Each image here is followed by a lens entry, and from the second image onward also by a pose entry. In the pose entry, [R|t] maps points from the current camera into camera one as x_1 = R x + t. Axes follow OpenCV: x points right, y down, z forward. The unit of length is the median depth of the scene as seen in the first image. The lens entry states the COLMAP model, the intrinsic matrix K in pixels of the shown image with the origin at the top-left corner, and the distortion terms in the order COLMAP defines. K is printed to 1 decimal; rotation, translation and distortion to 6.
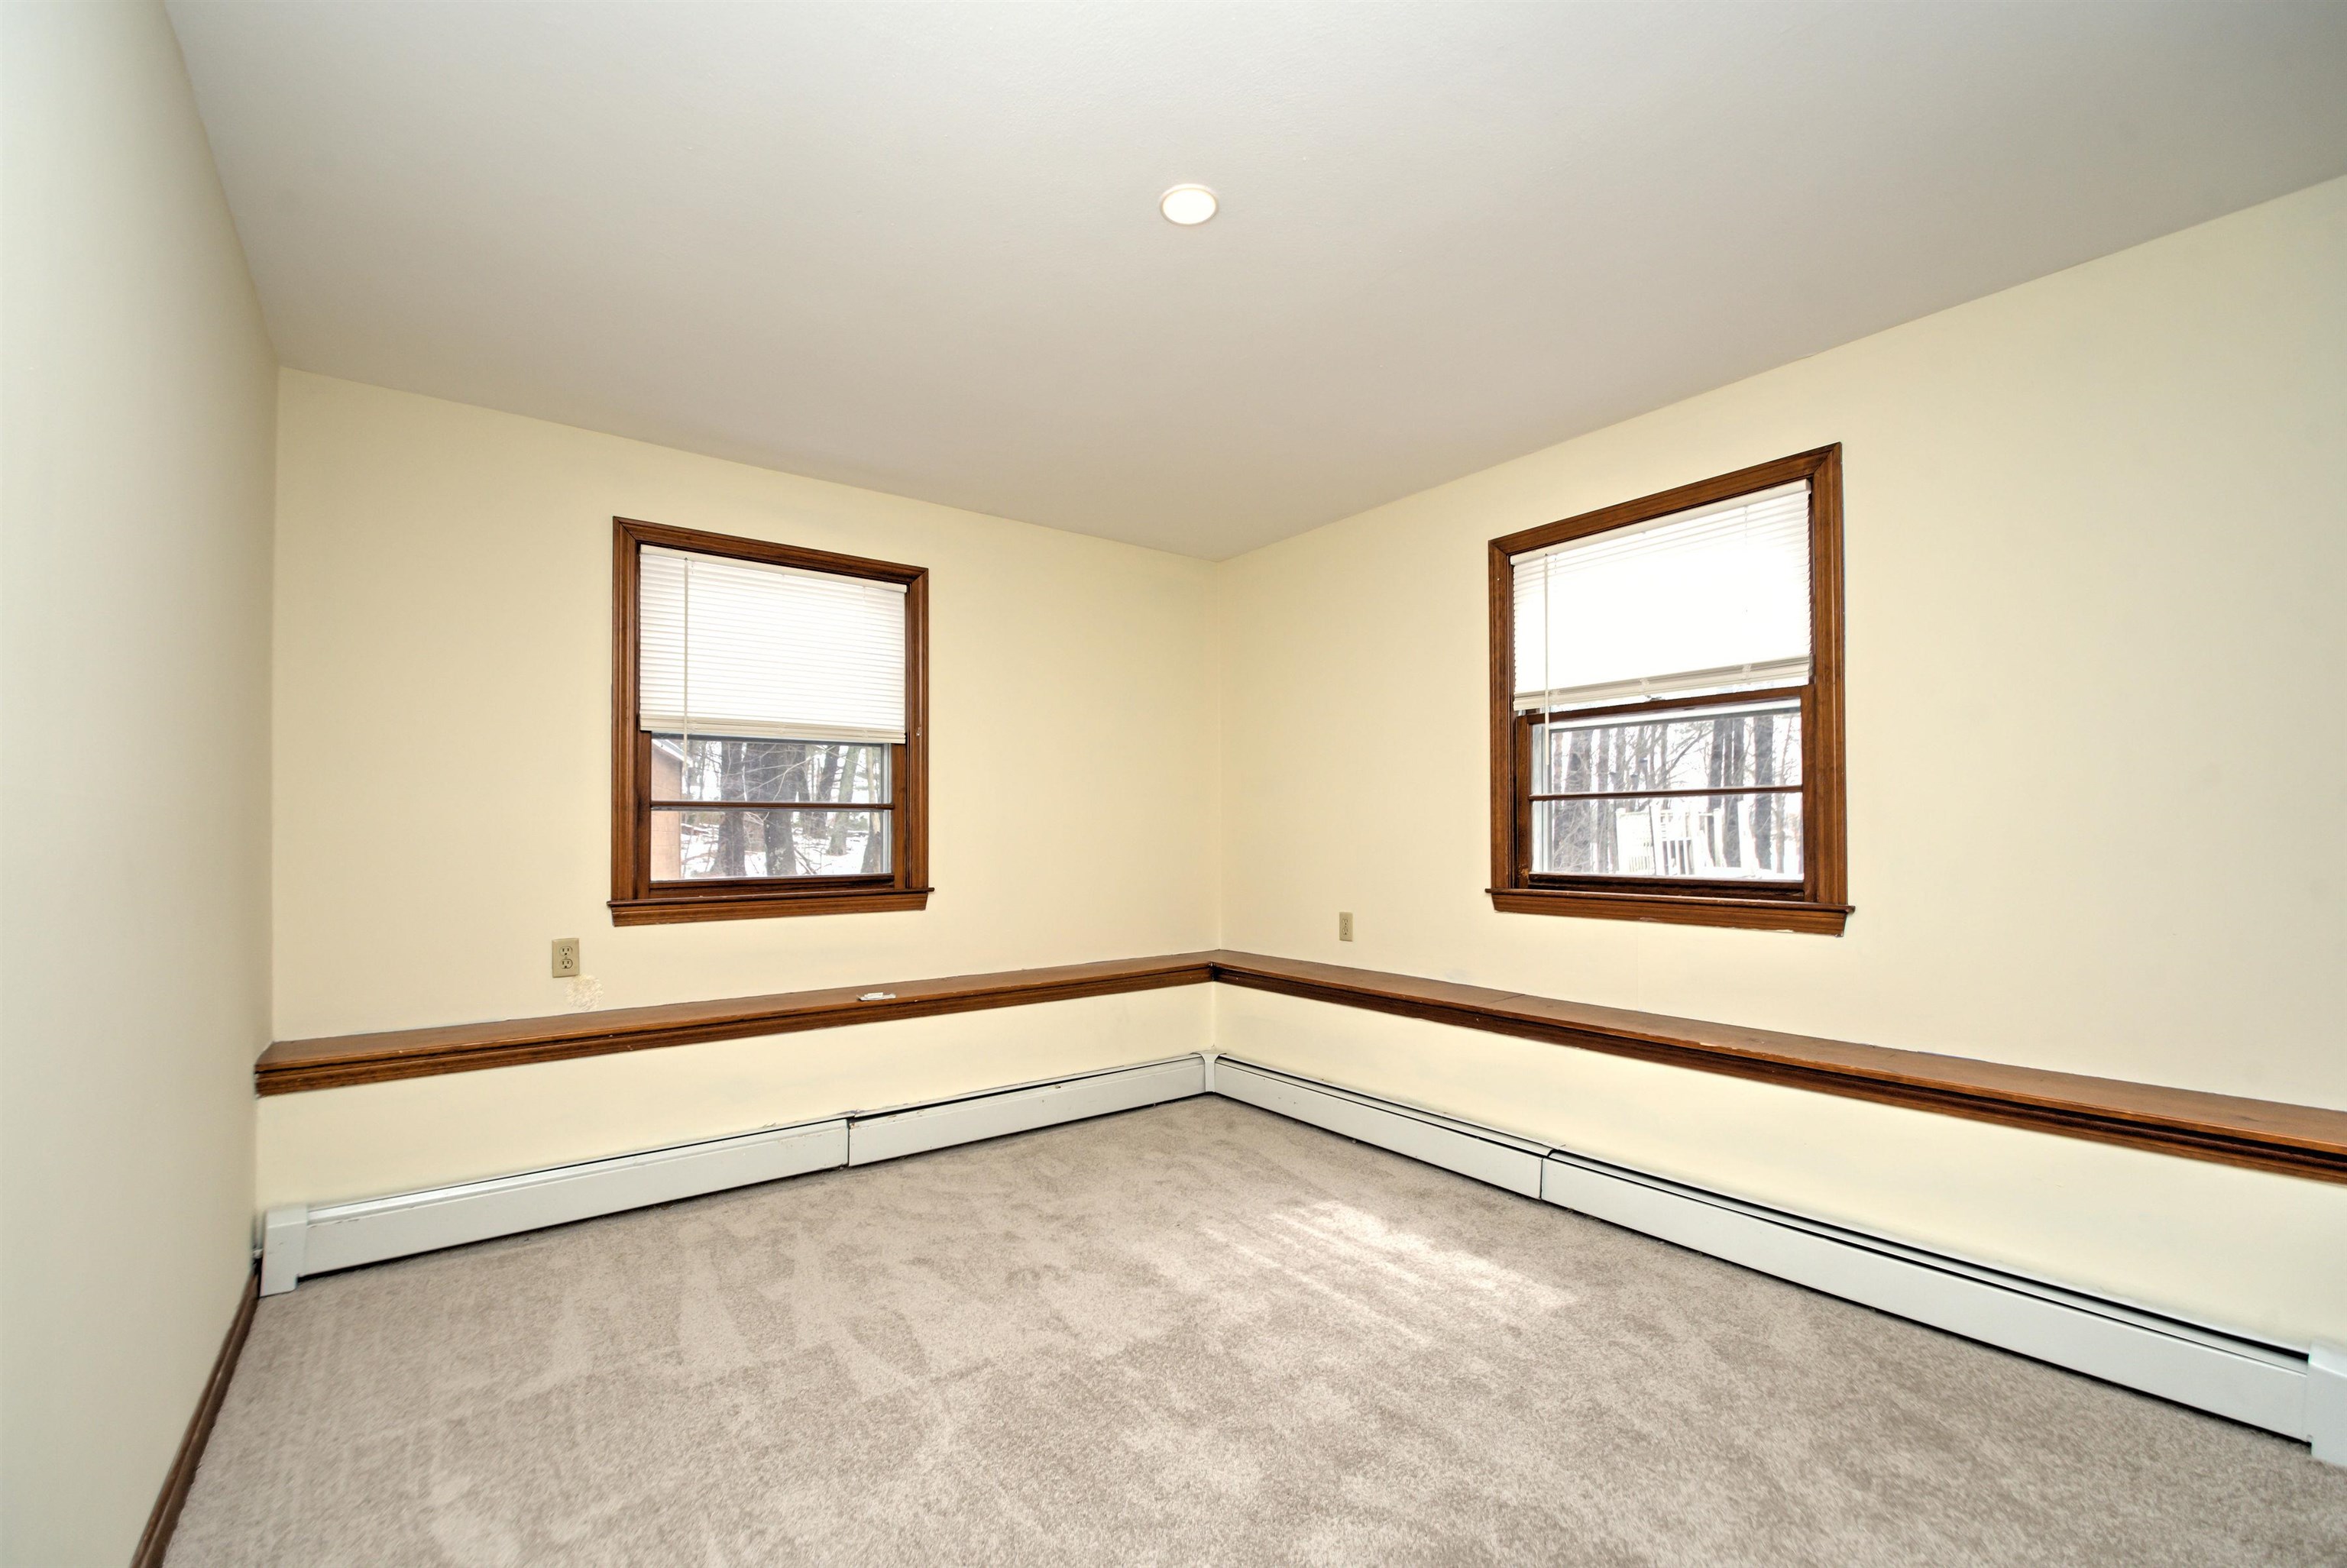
lens RADIAL K [[968.0, 0, 1151.4], [0, 968.0, 827.4], [0, 0, 1]] dist [-0.002896, -0.000232]
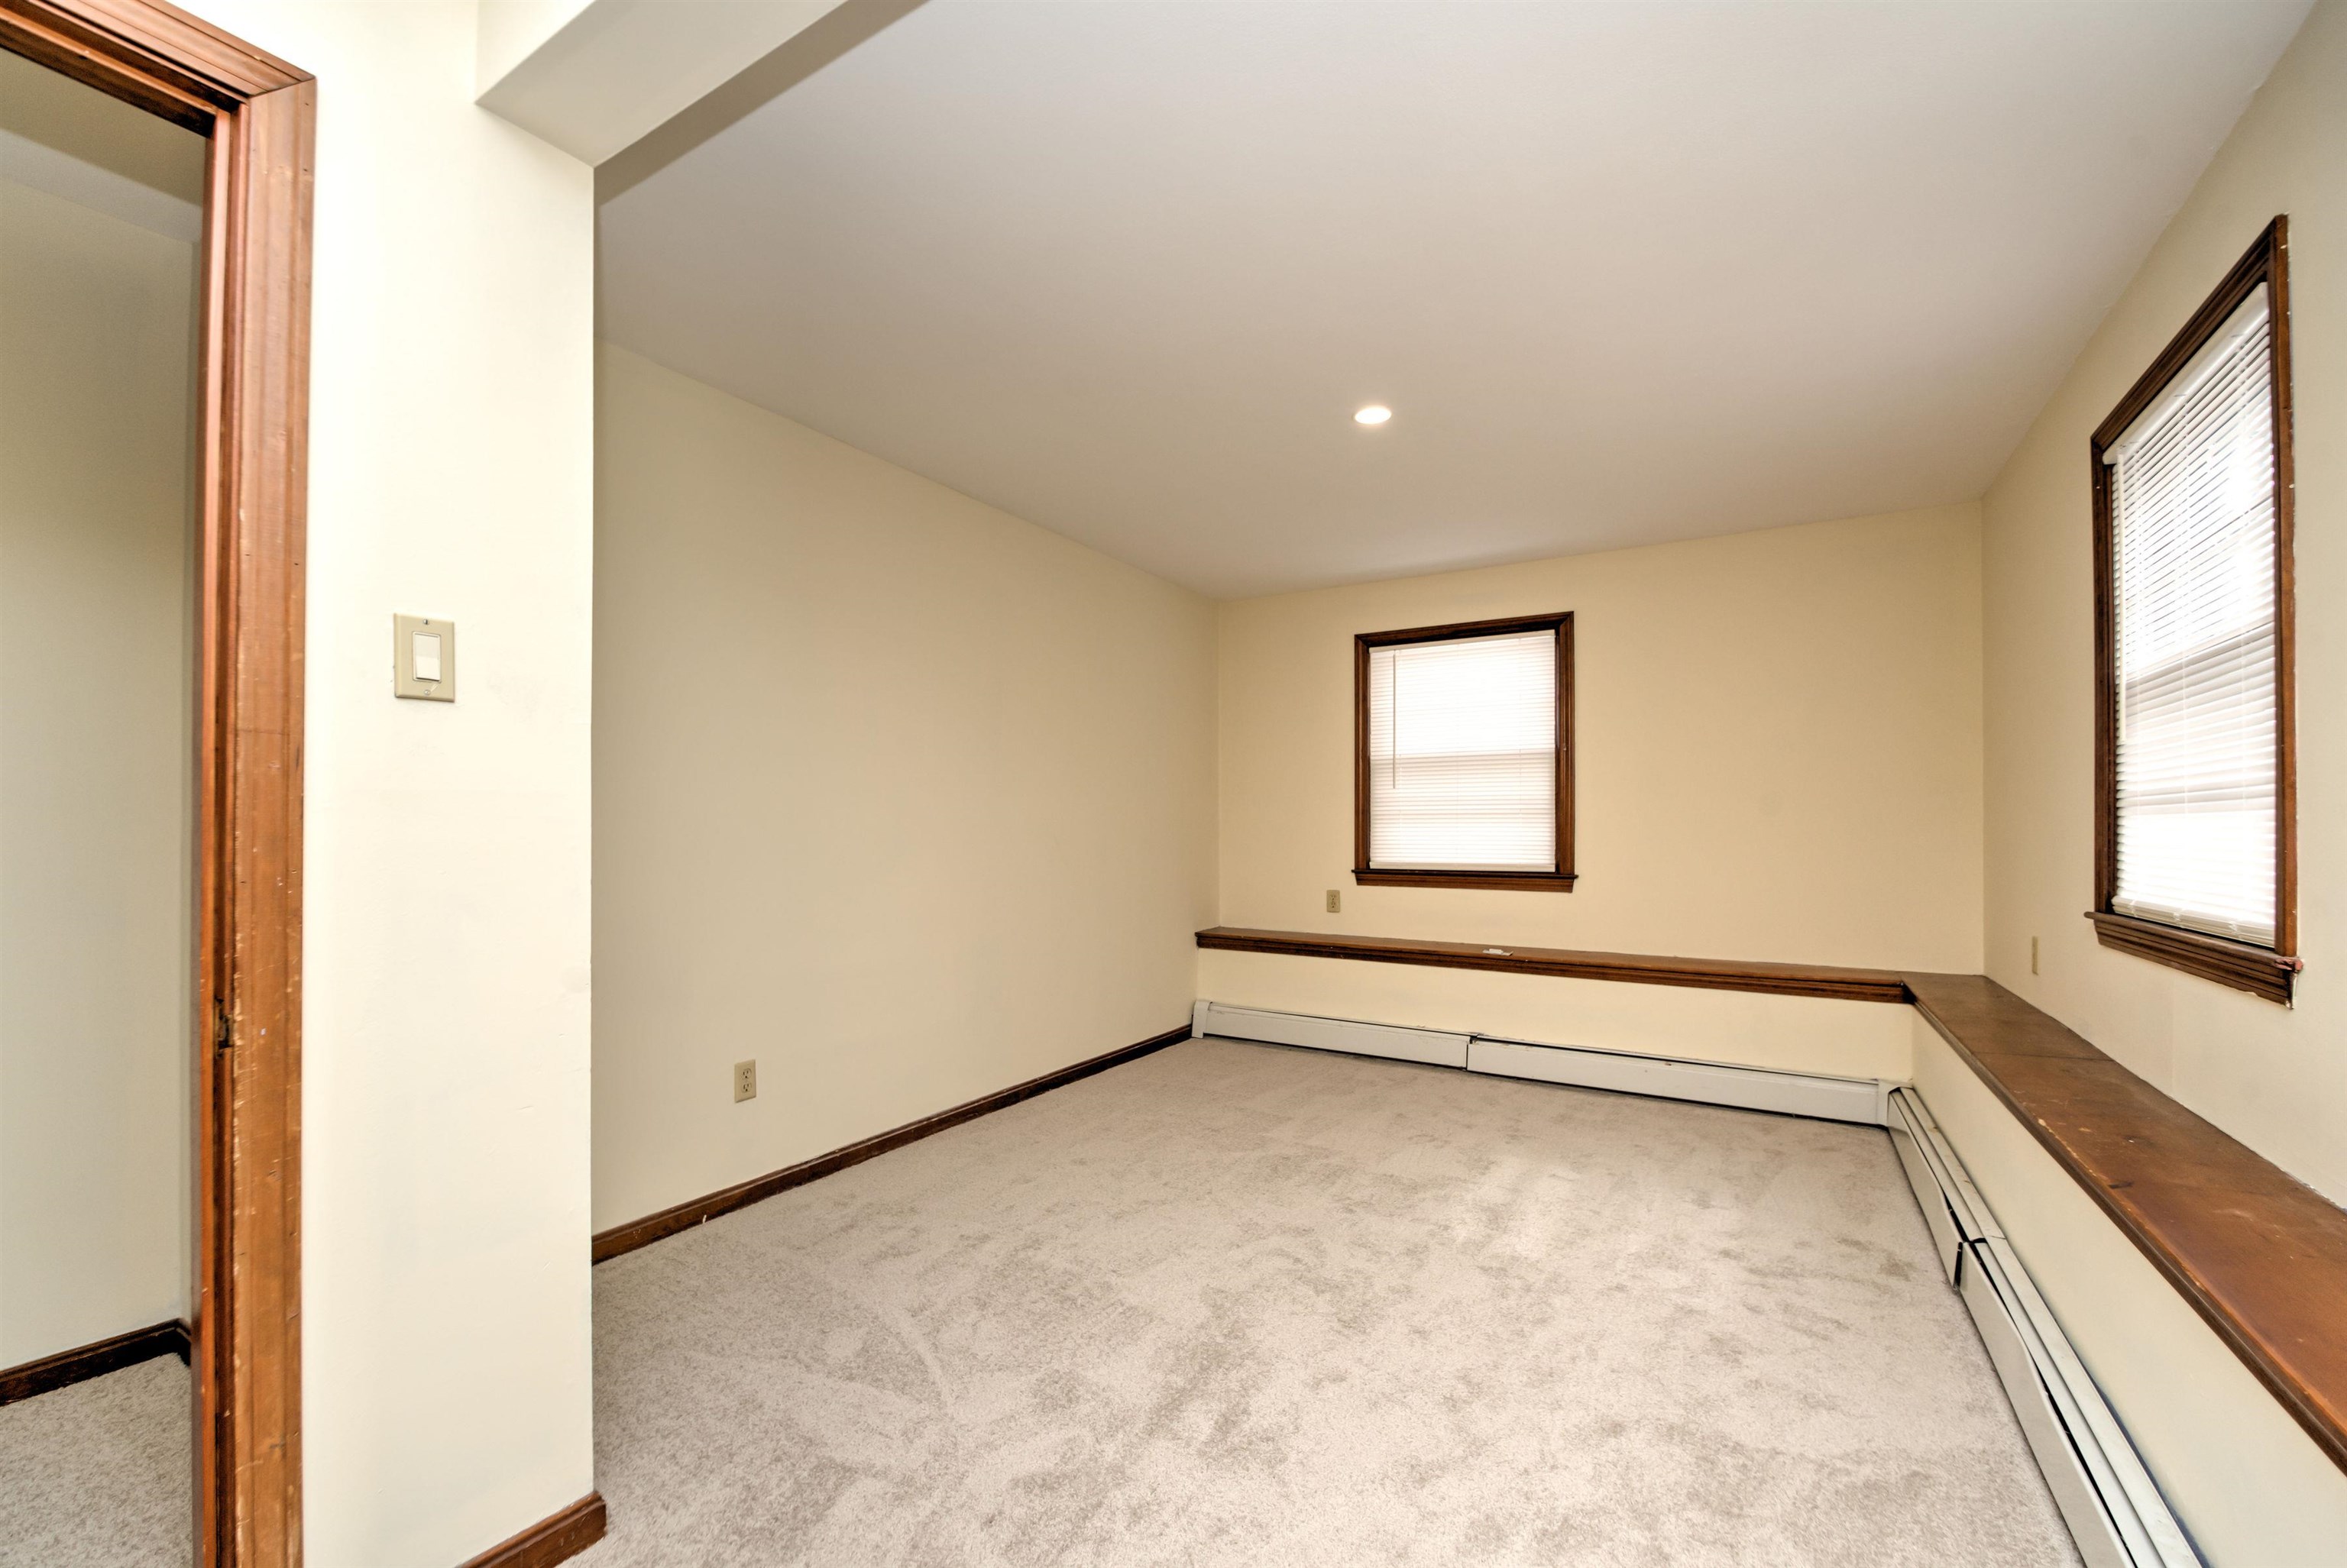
lens RADIAL K [[968.0, 0, 1151.4], [0, 968.0, 827.4], [0, 0, 1]] dist [-0.002896, -0.000232]
pose [[0.370175, 0.007622, -0.928931, 0.819722], [-0.000140, 0.999967, 0.008148, -0.007908], [0.928962, -0.002886, 0.370164, 0.071088]]
